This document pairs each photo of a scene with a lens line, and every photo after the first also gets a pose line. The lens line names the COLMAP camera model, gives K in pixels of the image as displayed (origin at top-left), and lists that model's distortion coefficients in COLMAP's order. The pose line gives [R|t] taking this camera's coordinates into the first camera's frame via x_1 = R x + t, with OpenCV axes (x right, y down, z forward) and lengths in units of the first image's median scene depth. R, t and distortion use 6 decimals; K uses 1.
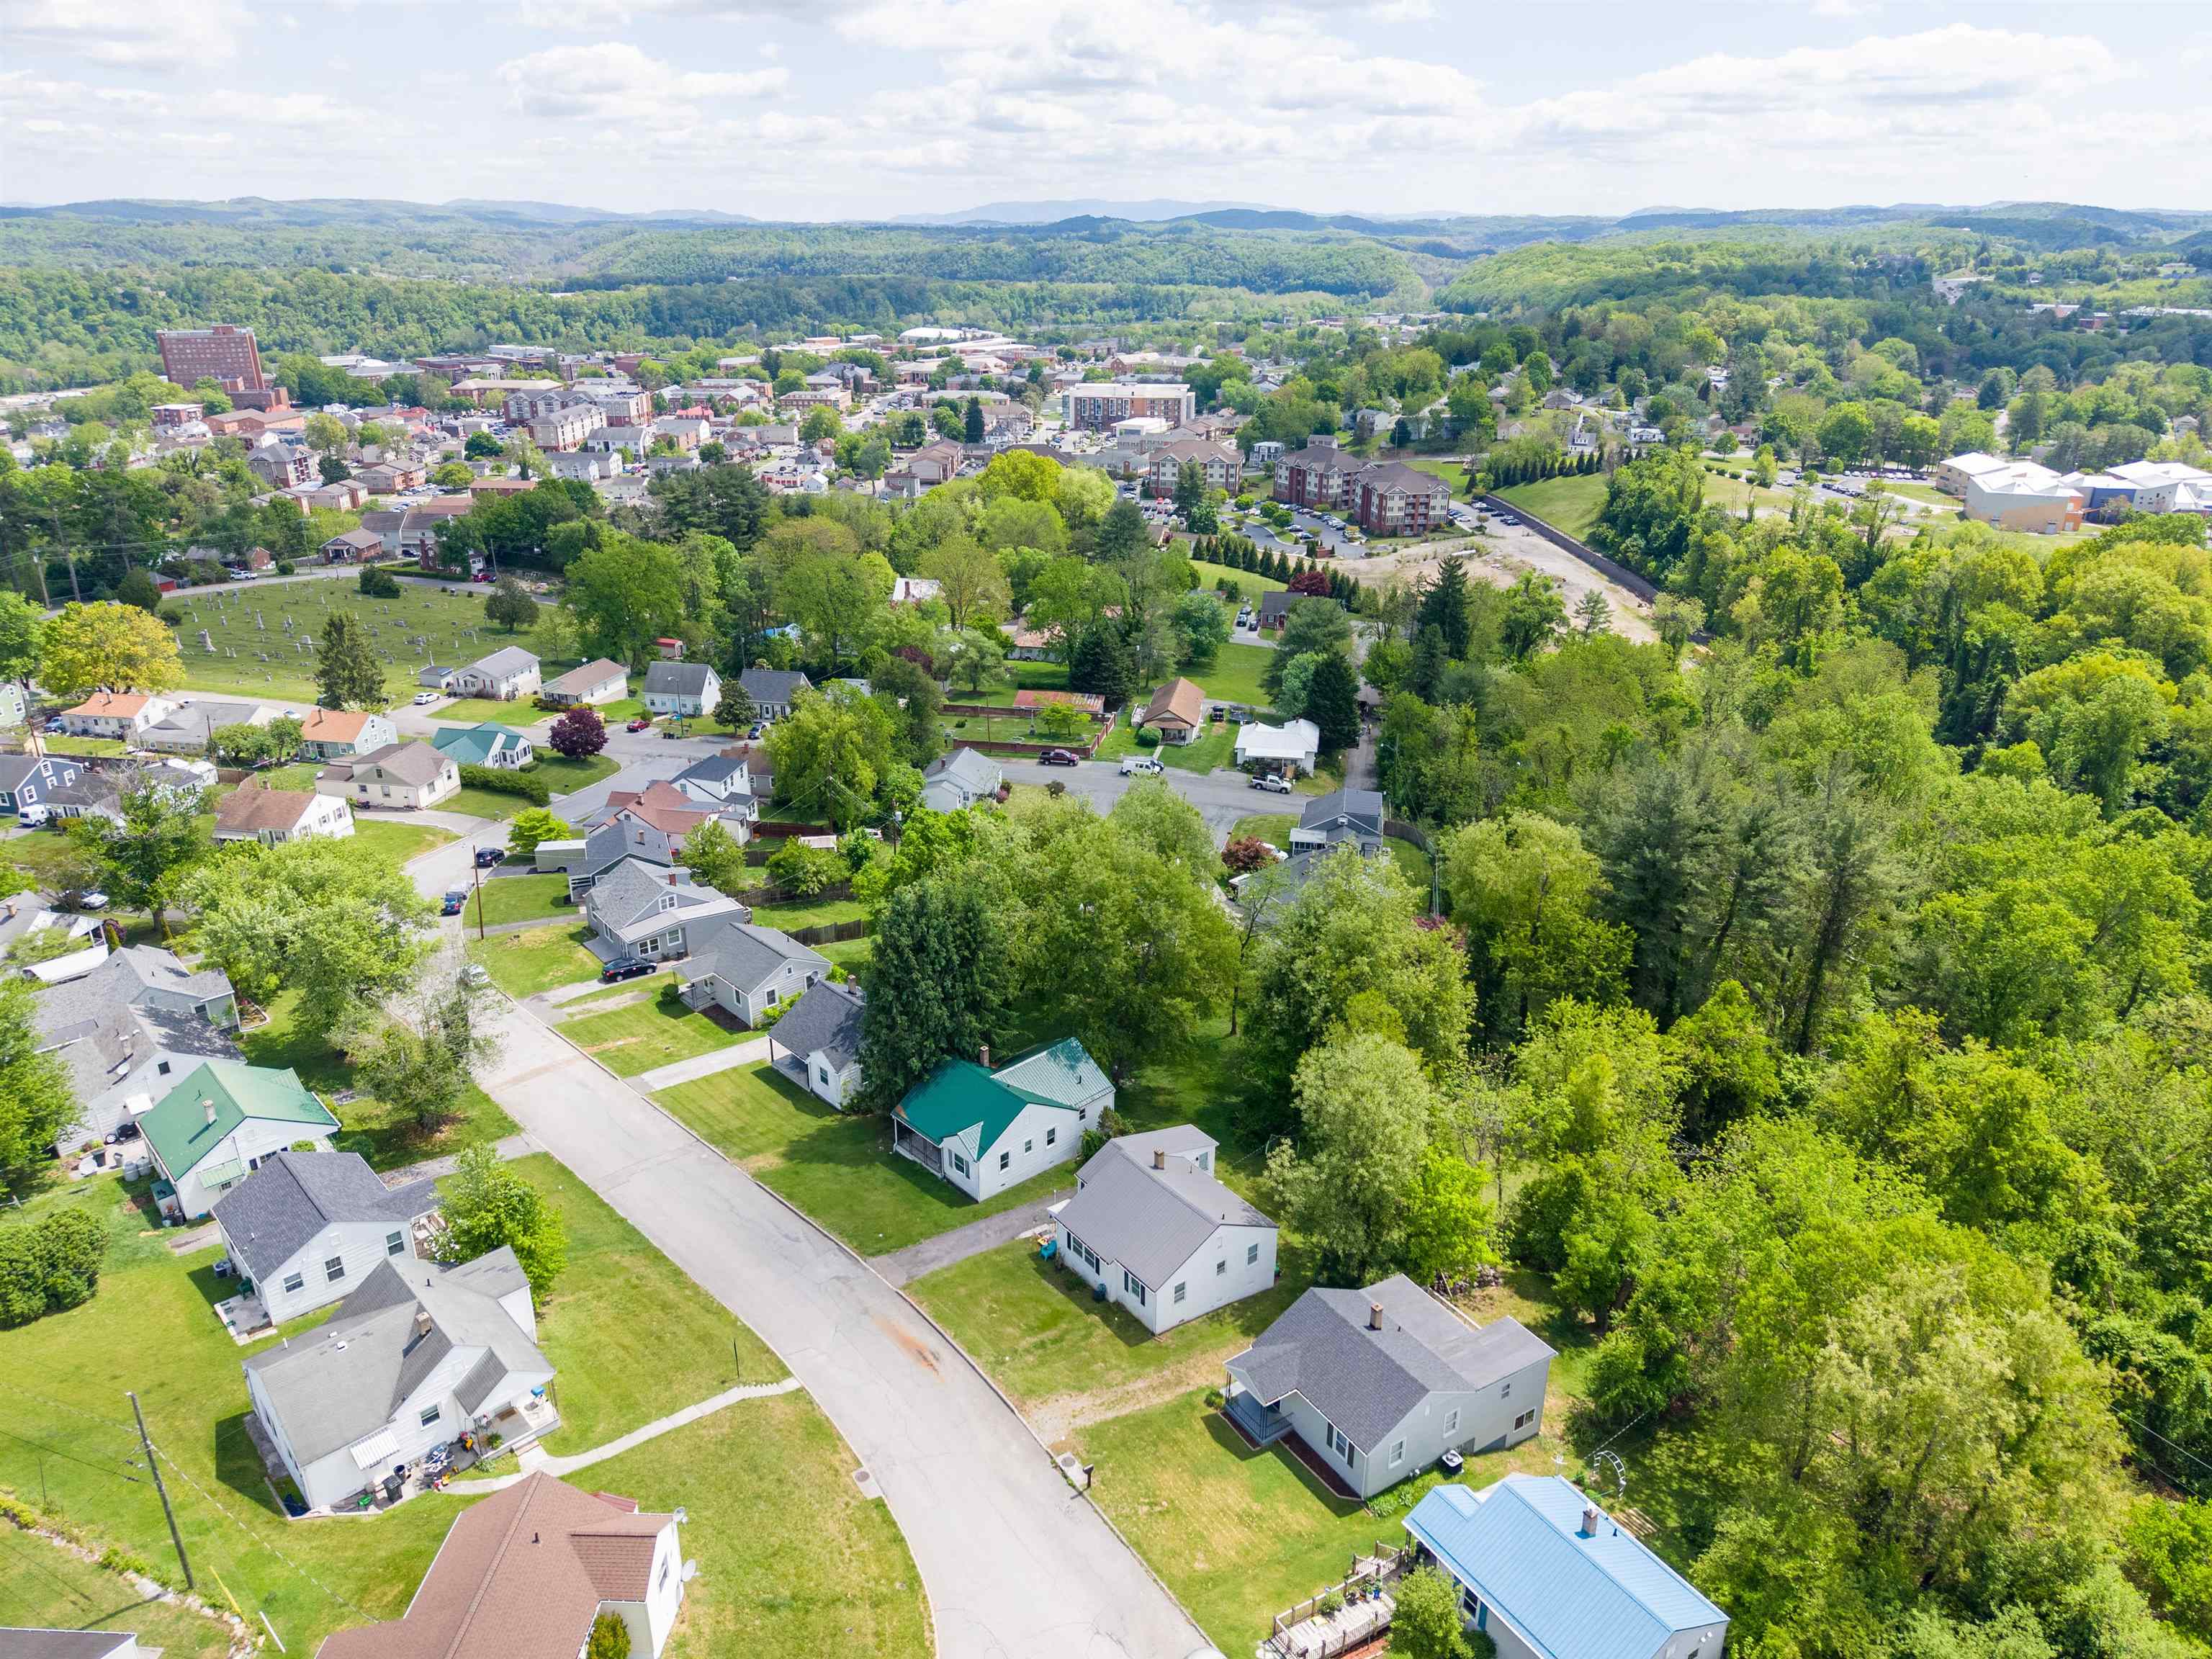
lens RADIAL K [[1480.2, 0, 1106.0], [0, 1480.2, 829.5], [0, 0, 1]] dist [0.015437, -0.013560]
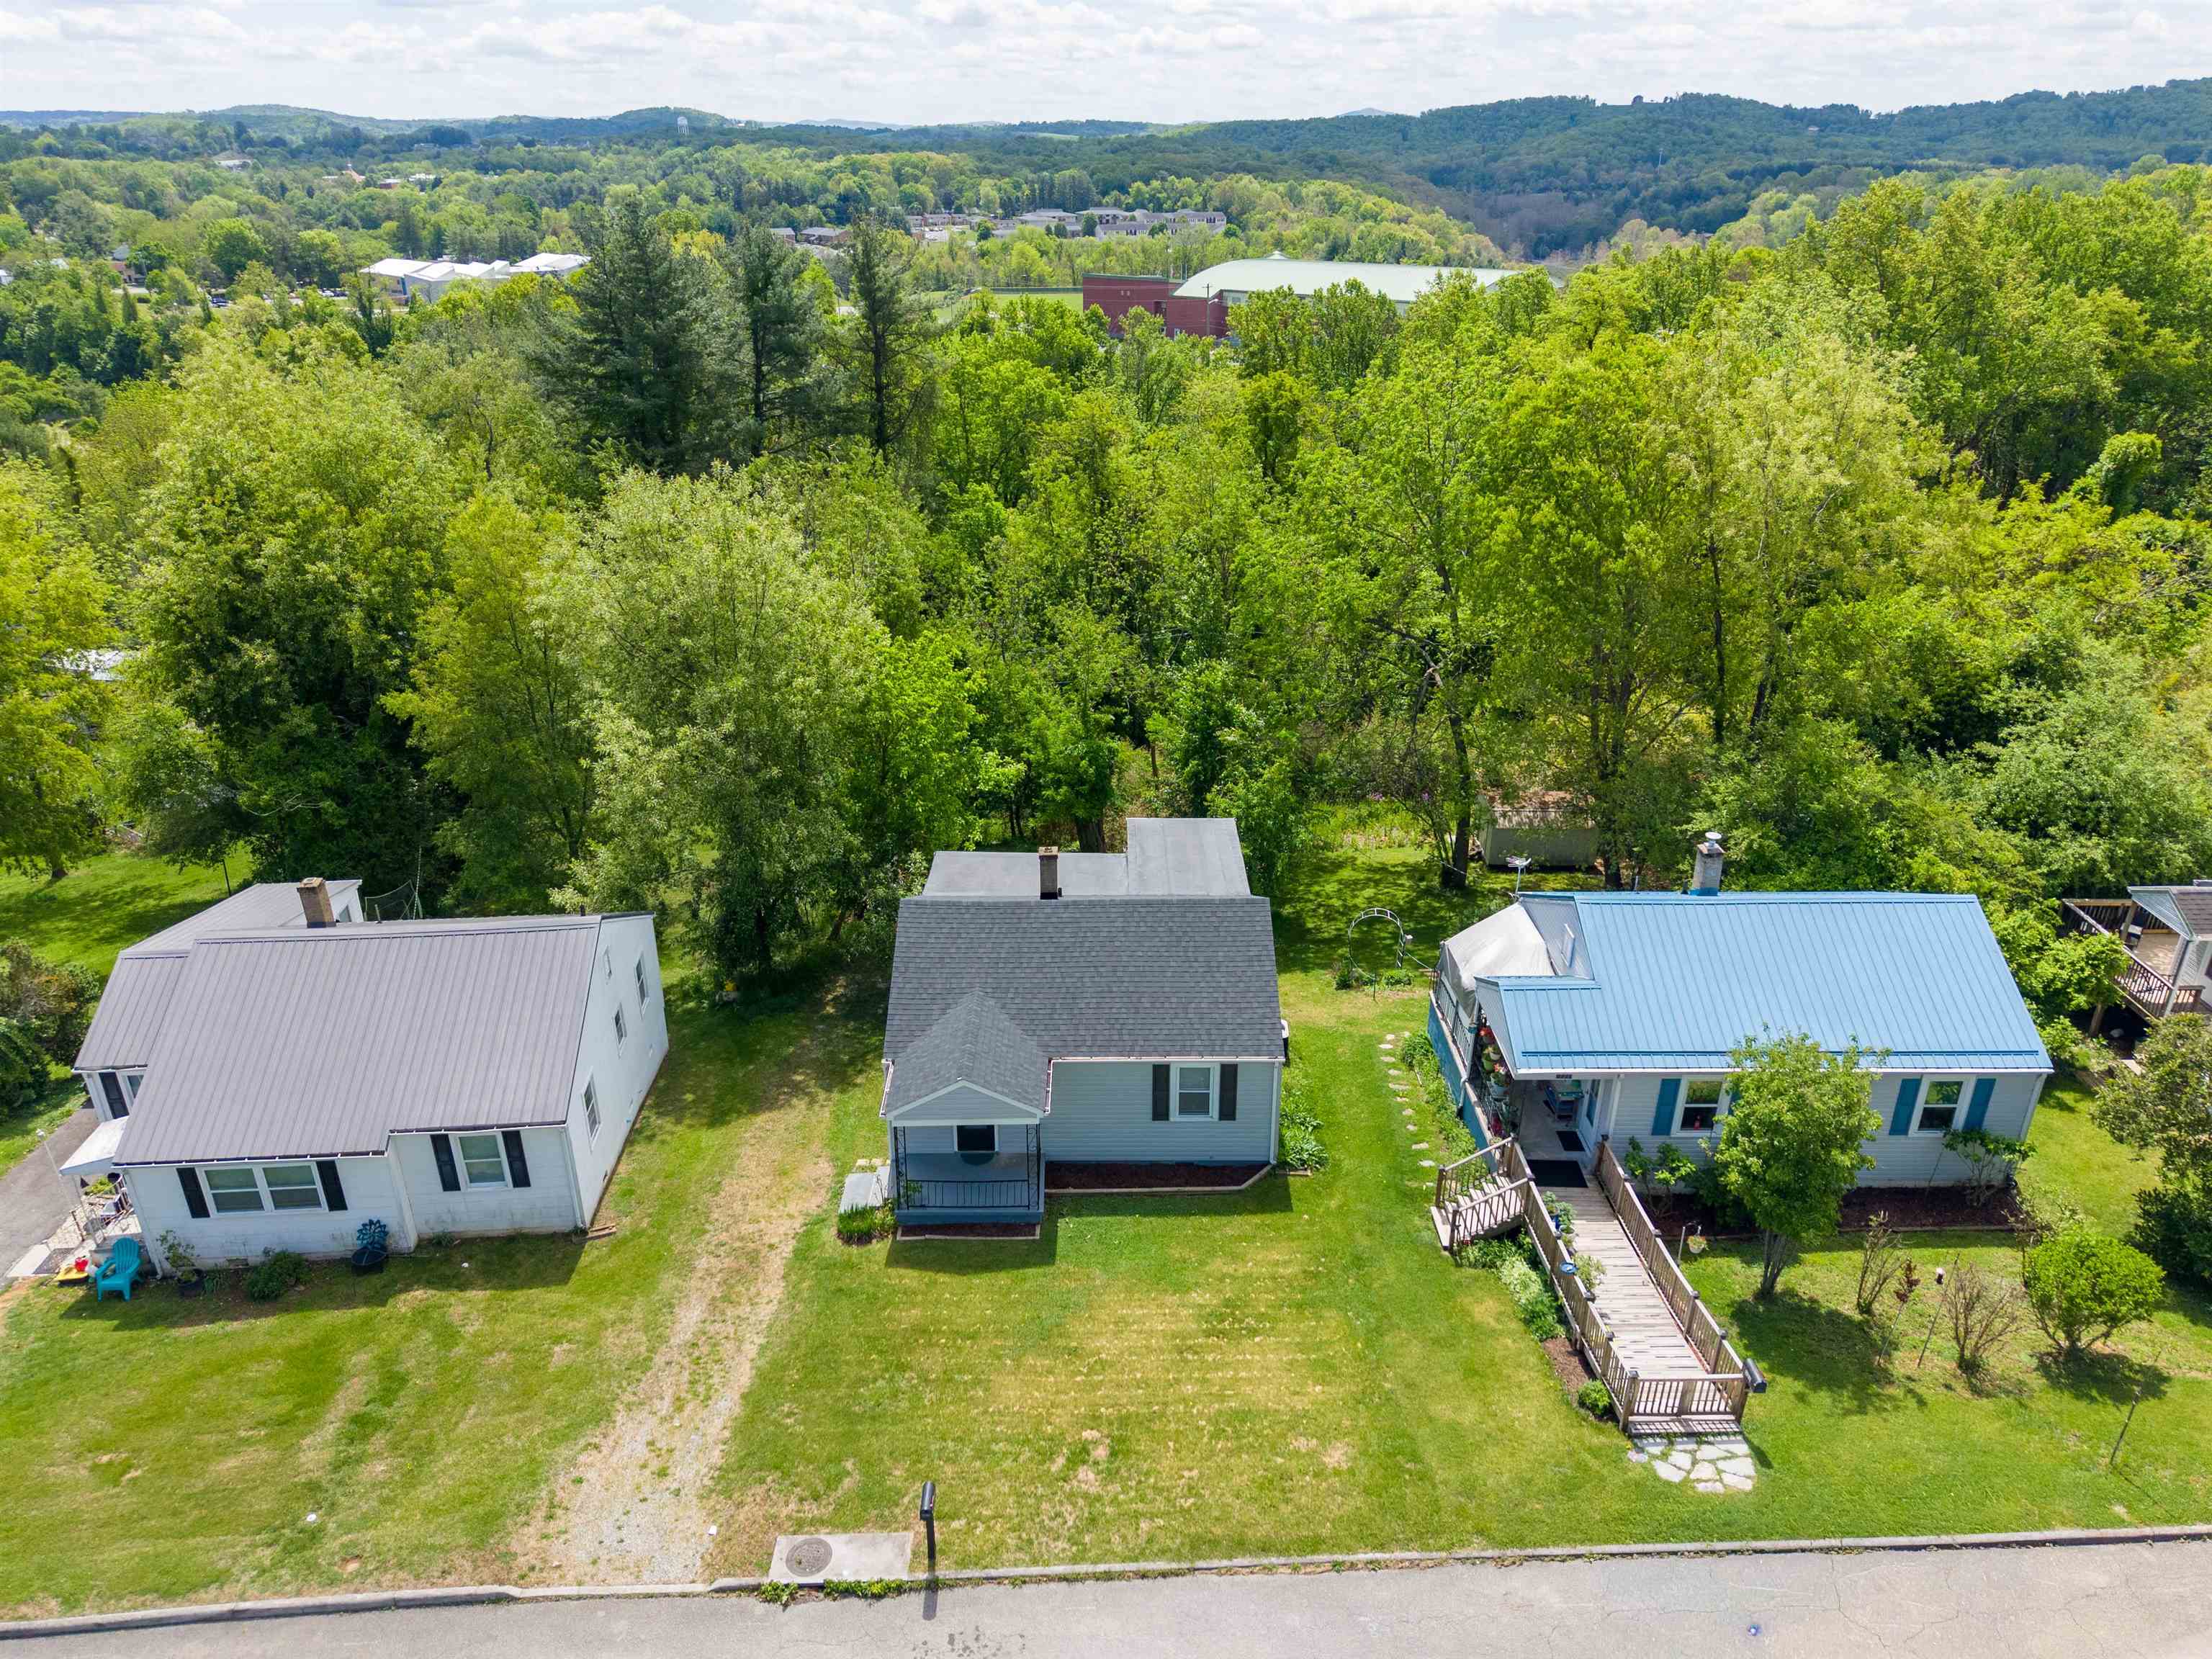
lens RADIAL K [[1480.2, 0, 1106.0], [0, 1480.2, 829.5], [0, 0, 1]] dist [0.015437, -0.013560]
pose [[0.539677, -0.356283, 0.762765, -0.026668], [0.318868, 0.925037, 0.206472, 0.035163], [-0.779148, 0.131793, 0.612829, 0.109536]]
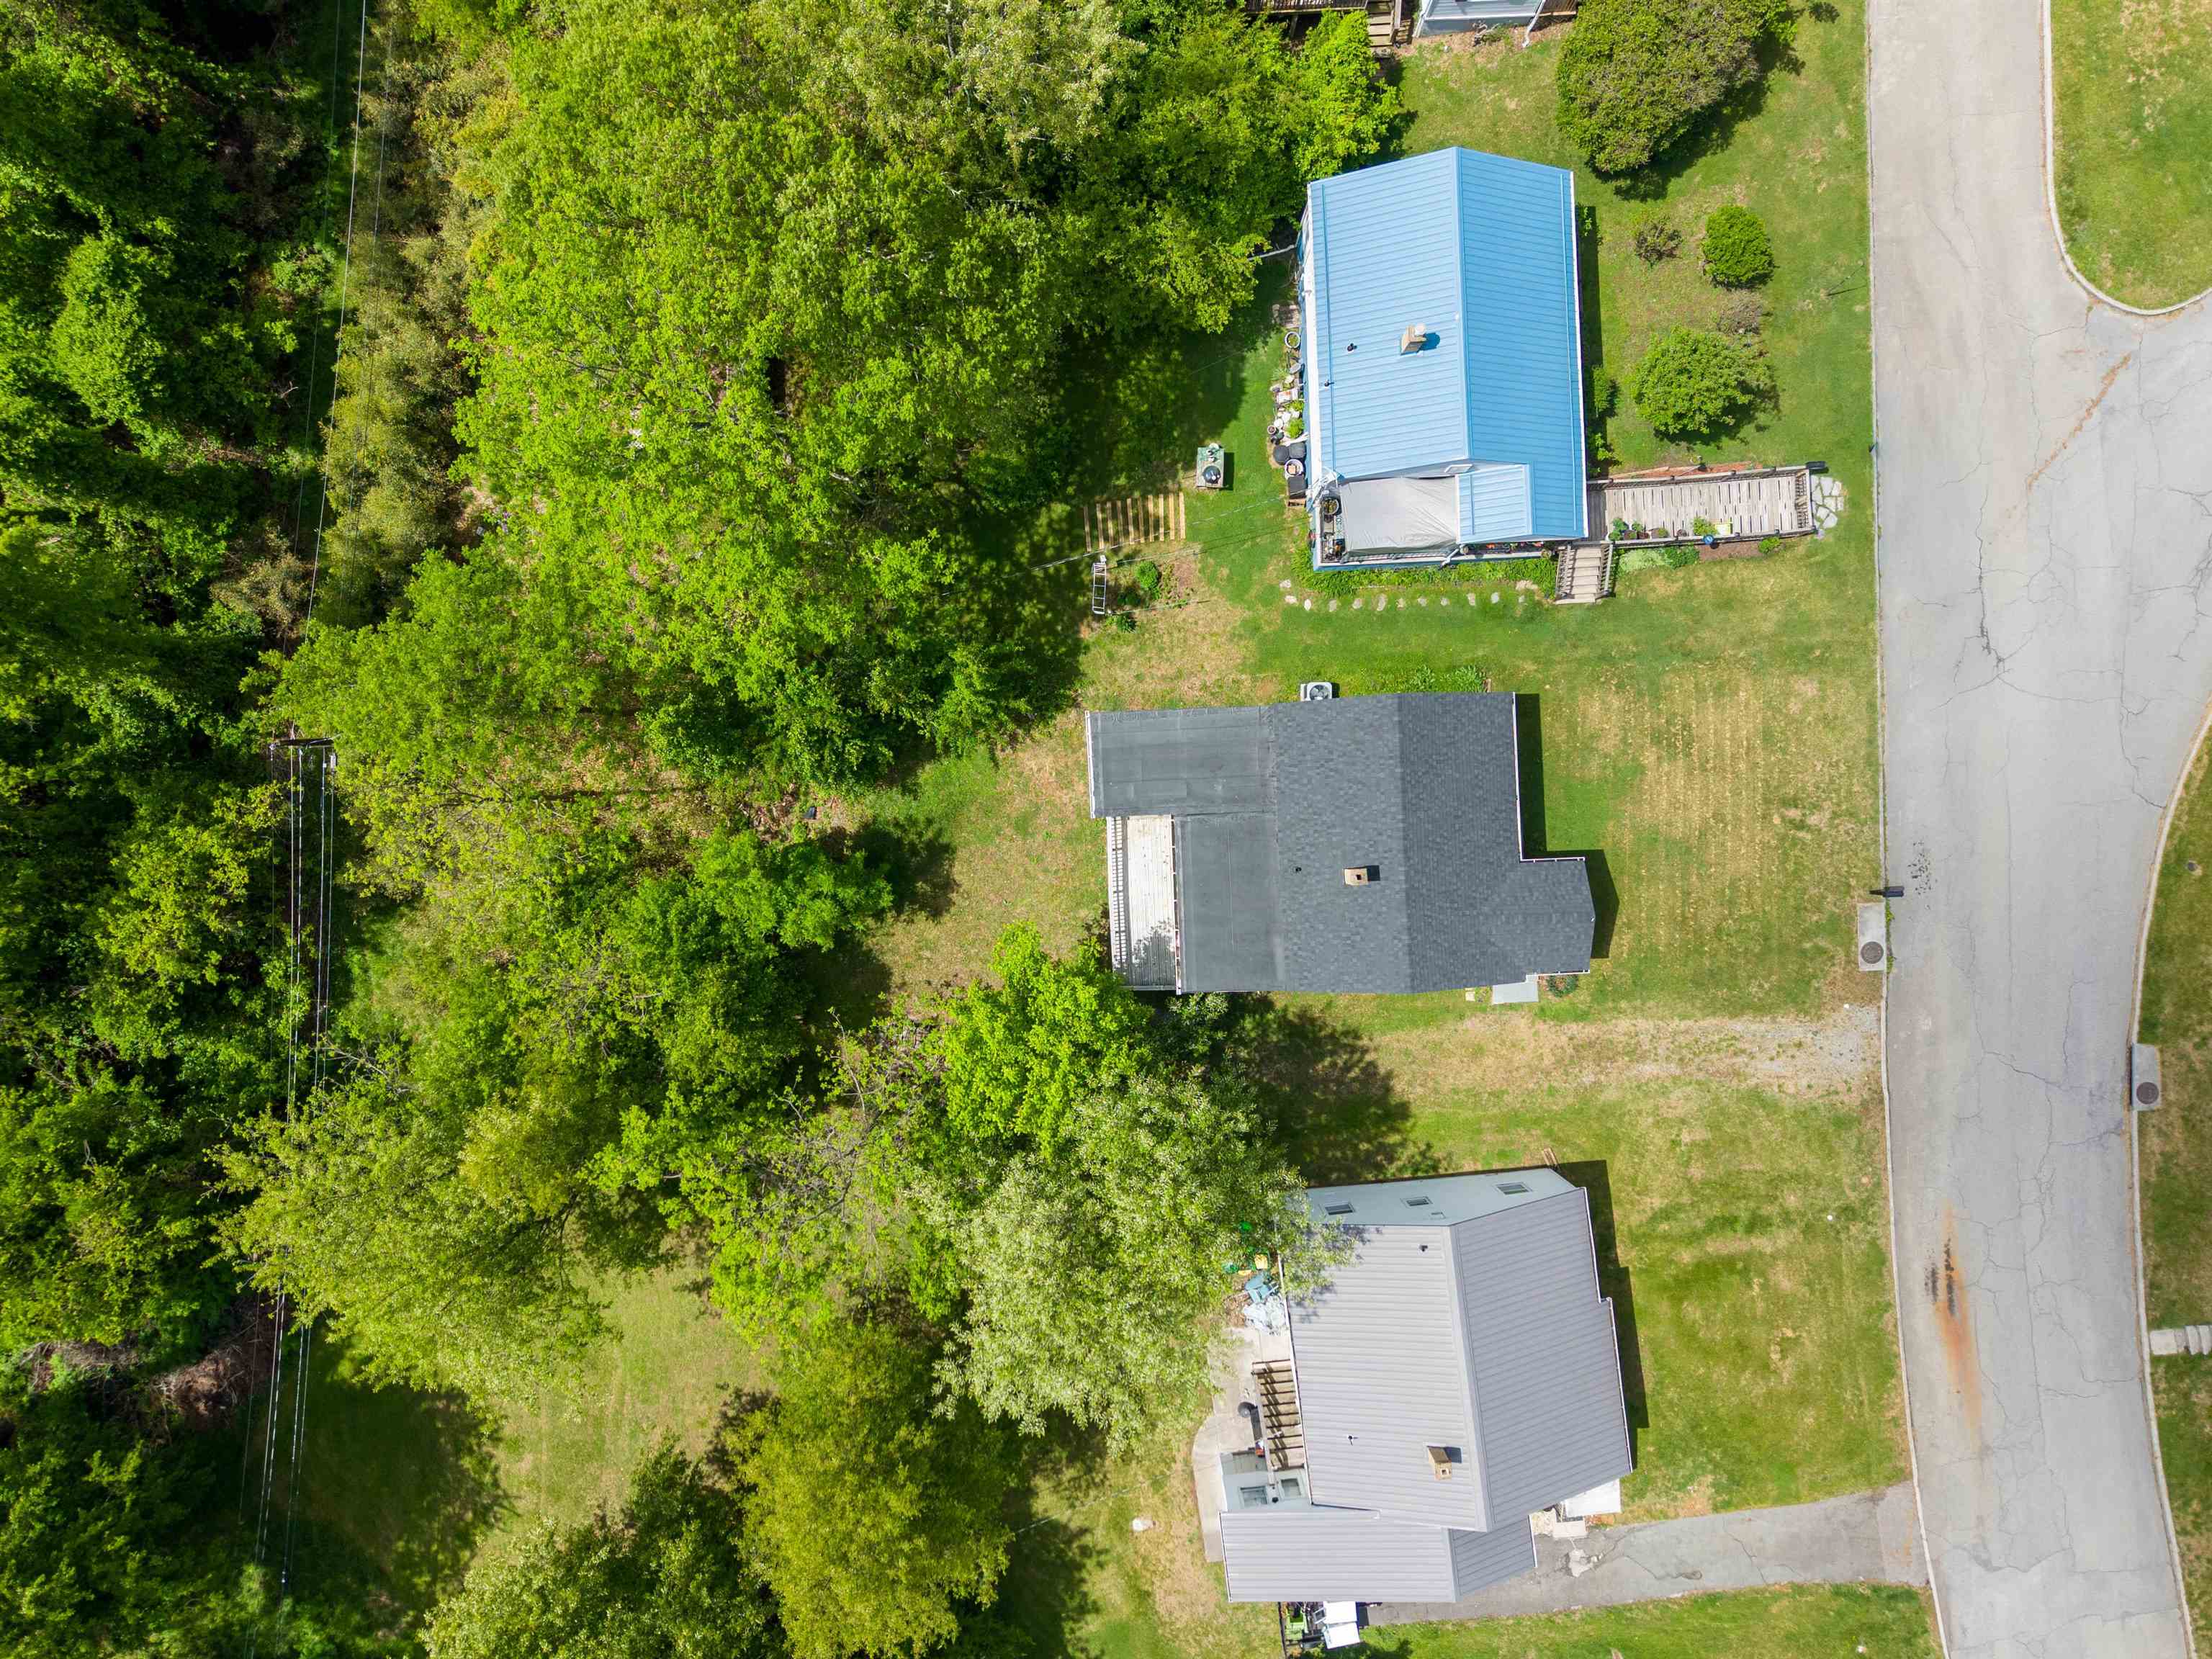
lens RADIAL K [[1480.2, 0, 1106.0], [0, 1480.2, 829.5], [0, 0, 1]] dist [0.015437, -0.013560]
pose [[-0.862464, -0.506089, 0.005387, 0.043202], [0.196855, -0.325632, 0.924777, -0.033829], [-0.466266, 0.798647, 0.380472, 0.129201]]
